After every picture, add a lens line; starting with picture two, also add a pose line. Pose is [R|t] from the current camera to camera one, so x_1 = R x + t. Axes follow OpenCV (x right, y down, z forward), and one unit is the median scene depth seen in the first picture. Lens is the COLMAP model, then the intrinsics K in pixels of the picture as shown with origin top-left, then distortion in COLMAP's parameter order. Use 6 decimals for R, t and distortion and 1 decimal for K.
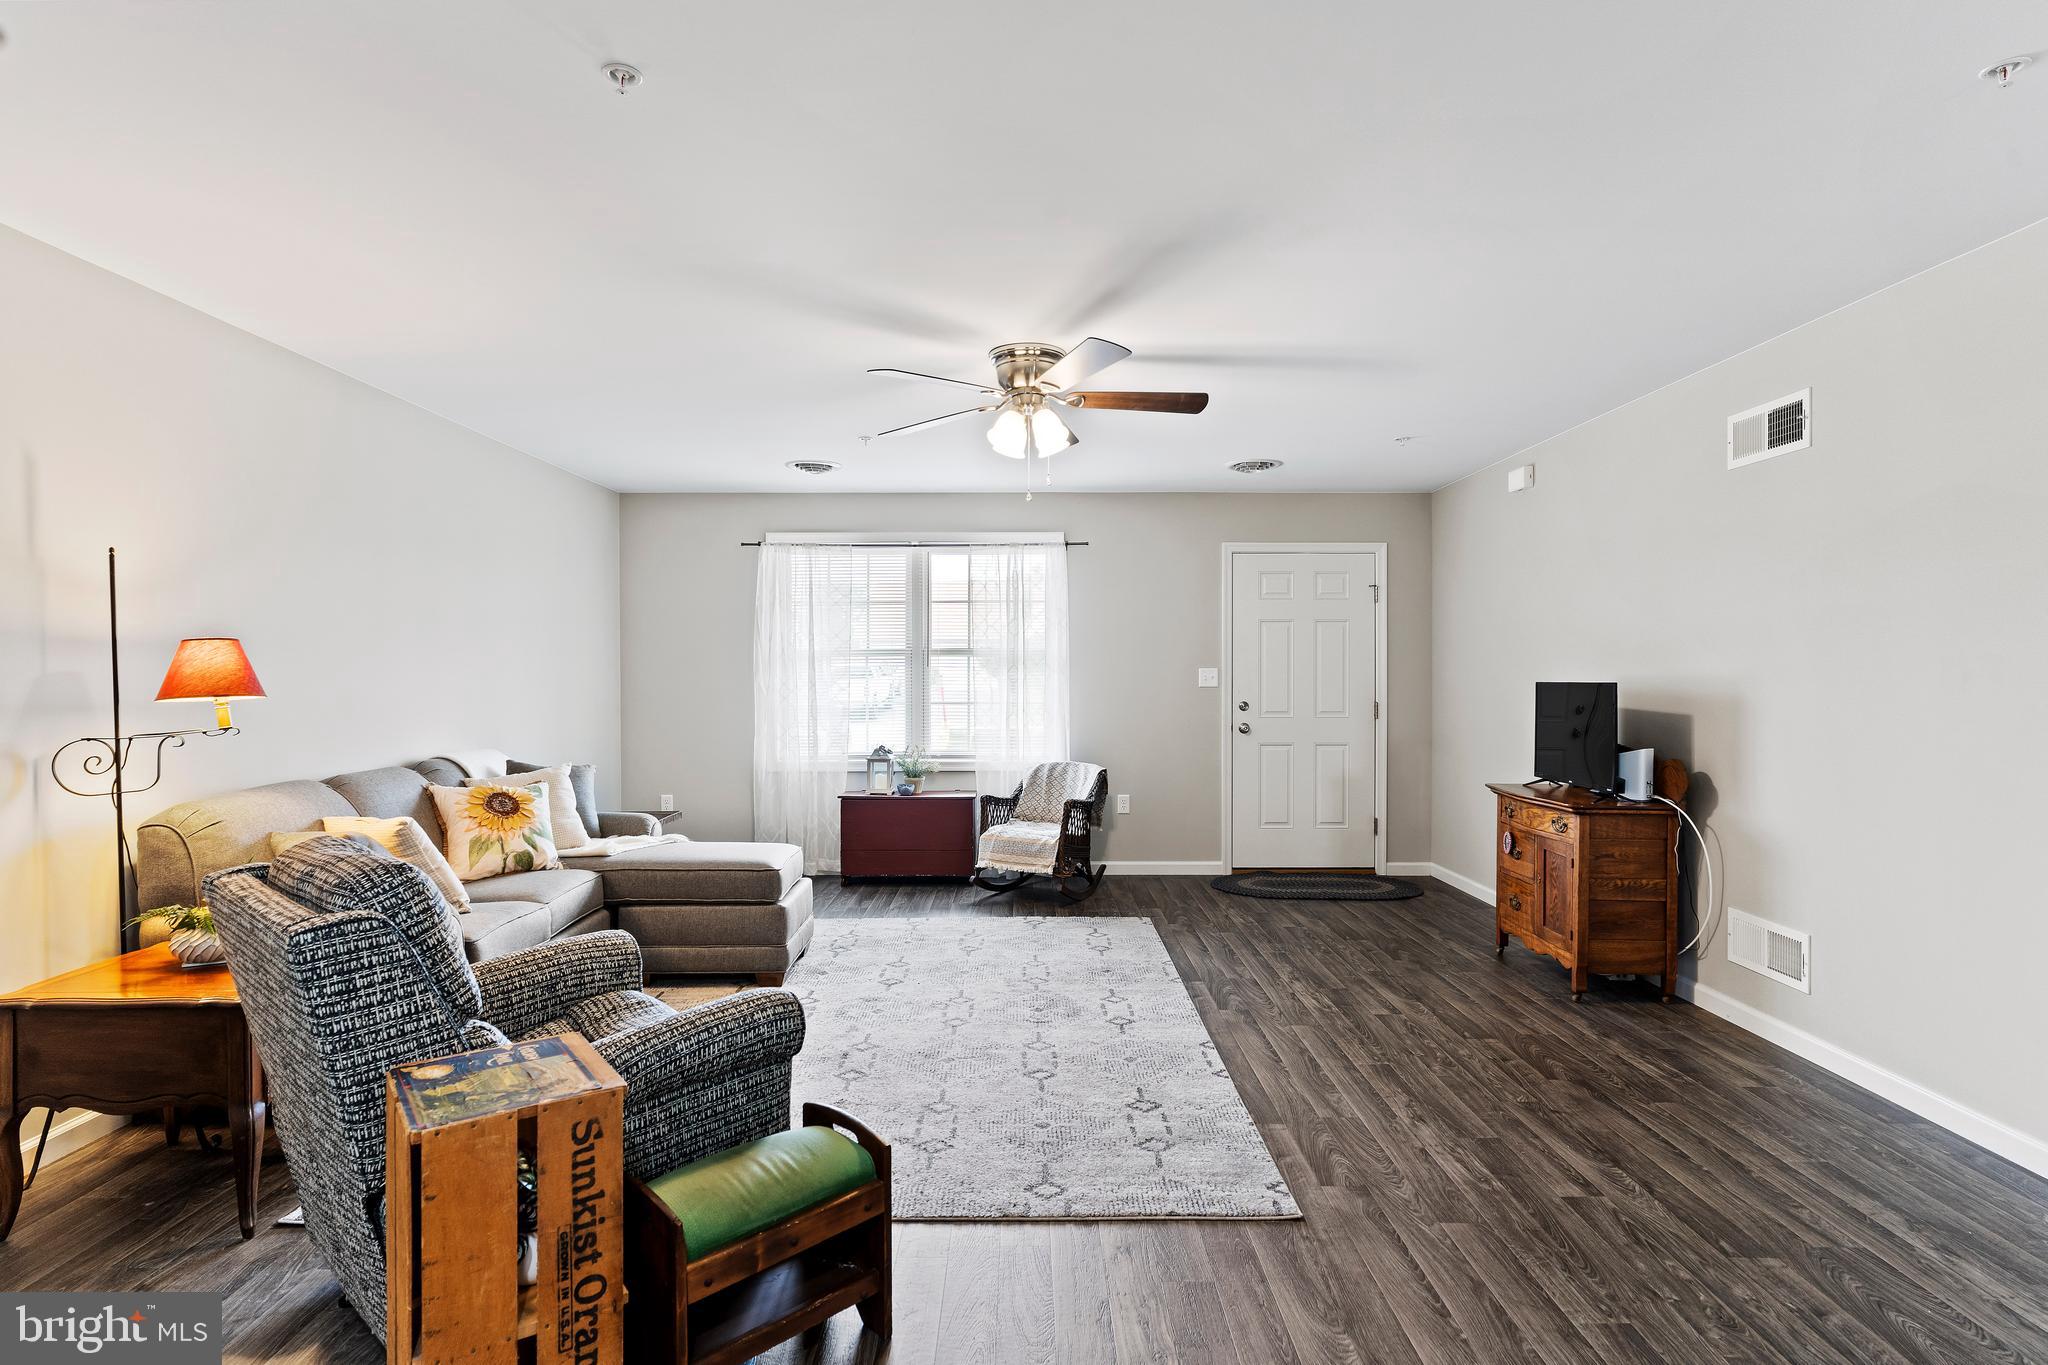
lens RADIAL K [[1044.3, 0, 1020.1], [0, 1044.3, 681.3], [0, 0, 1]] dist [-0.003271, 0.000627]
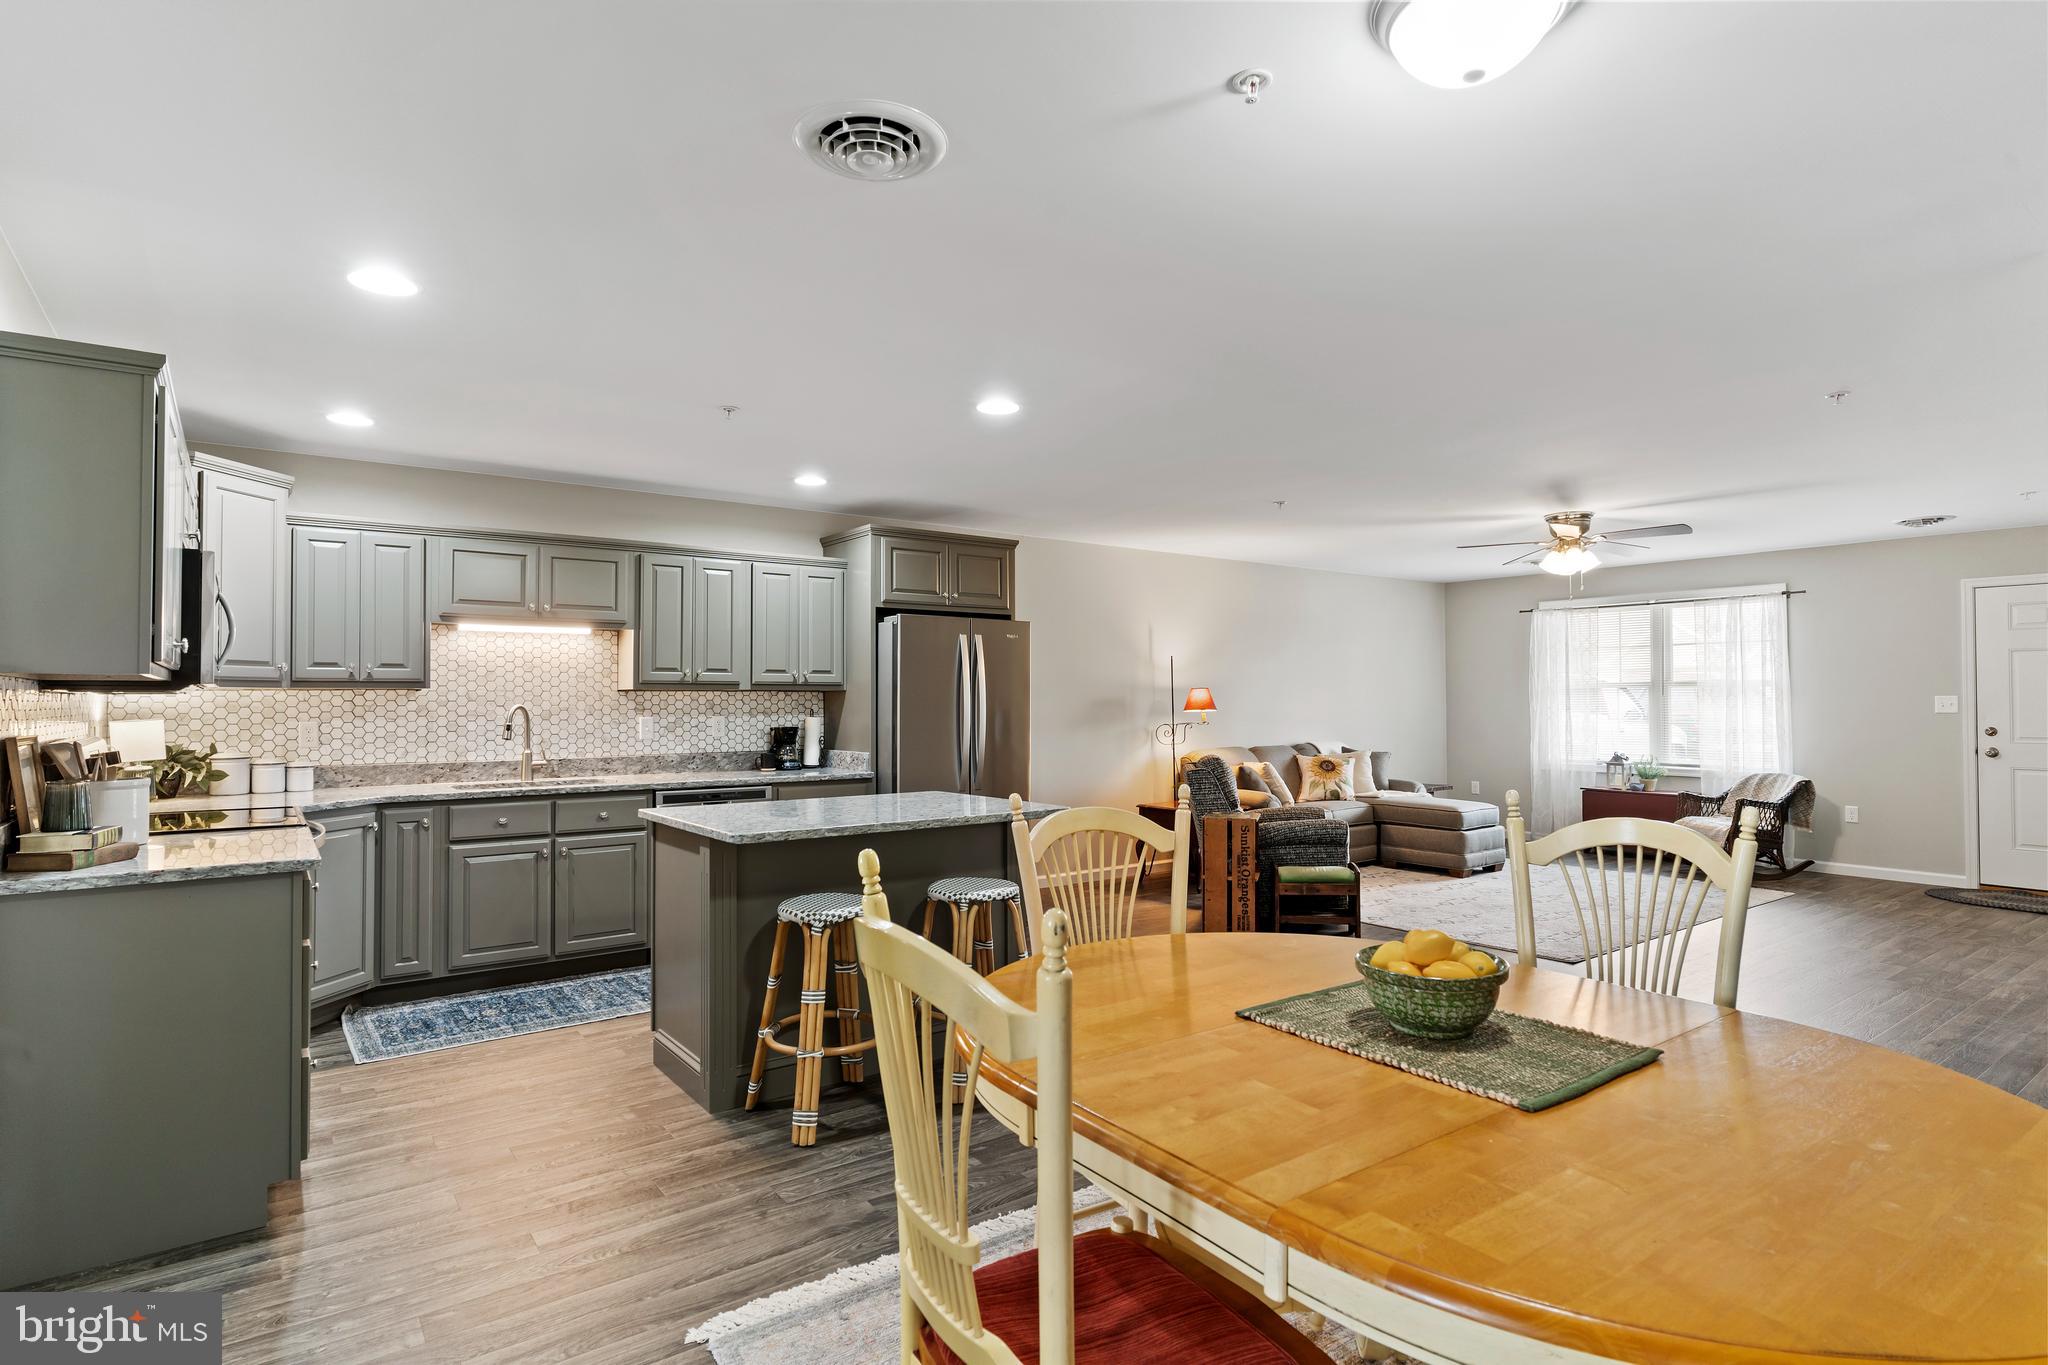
lens RADIAL K [[1046.3, 0, 1016.2], [0, 1046.3, 682.2], [0, 0, 1]] dist [0.001344, 0.001070]
pose [[0.594556, -0.014067, -0.803931, 0.757287], [-0.004627, 0.999771, -0.020915, 0.001408], [0.804041, 0.016155, 0.594355, -0.669163]]
